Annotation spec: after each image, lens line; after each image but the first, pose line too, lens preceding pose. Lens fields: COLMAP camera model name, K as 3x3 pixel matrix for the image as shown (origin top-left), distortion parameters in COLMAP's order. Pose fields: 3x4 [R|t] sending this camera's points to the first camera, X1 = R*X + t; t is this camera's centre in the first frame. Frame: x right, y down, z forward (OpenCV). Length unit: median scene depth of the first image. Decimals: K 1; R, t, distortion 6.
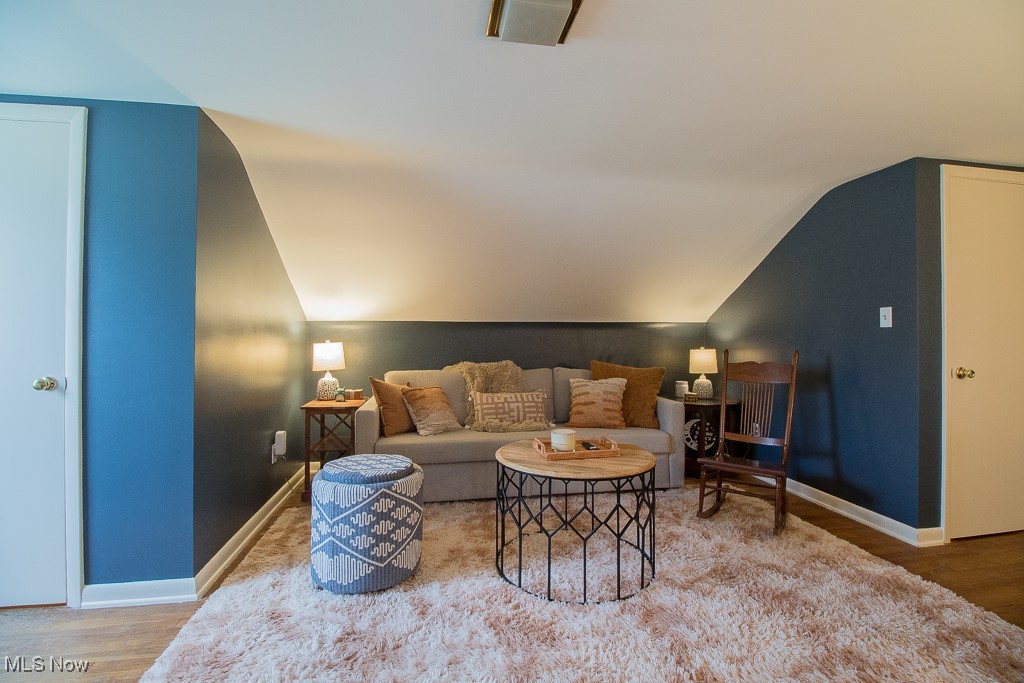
lens RADIAL K [[471.7, 0, 515.5], [0, 471.7, 334.5], [0, 0, 1]] dist [0.001878, -0.013012]
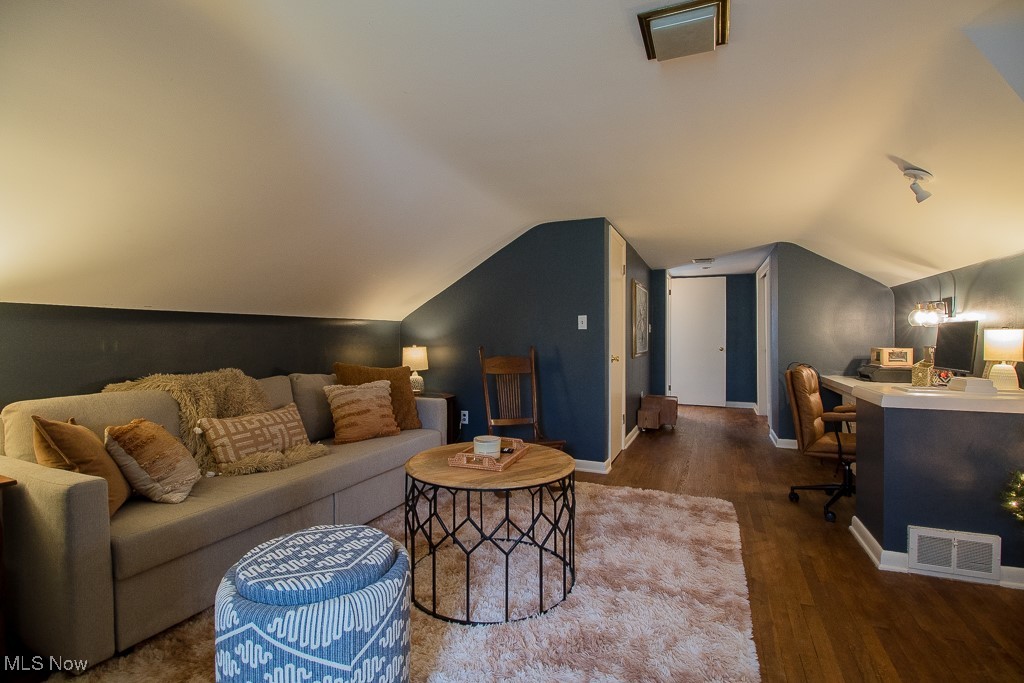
lens RADIAL K [[471.7, 0, 515.5], [0, 471.7, 334.5], [0, 0, 1]] dist [0.001878, -0.013012]
pose [[0.538781, 0.004068, 0.842436, -0.422014], [-0.007381, 0.999973, -0.000108, 0.002185], [-0.842414, -0.006160, 0.538796, 0.302661]]
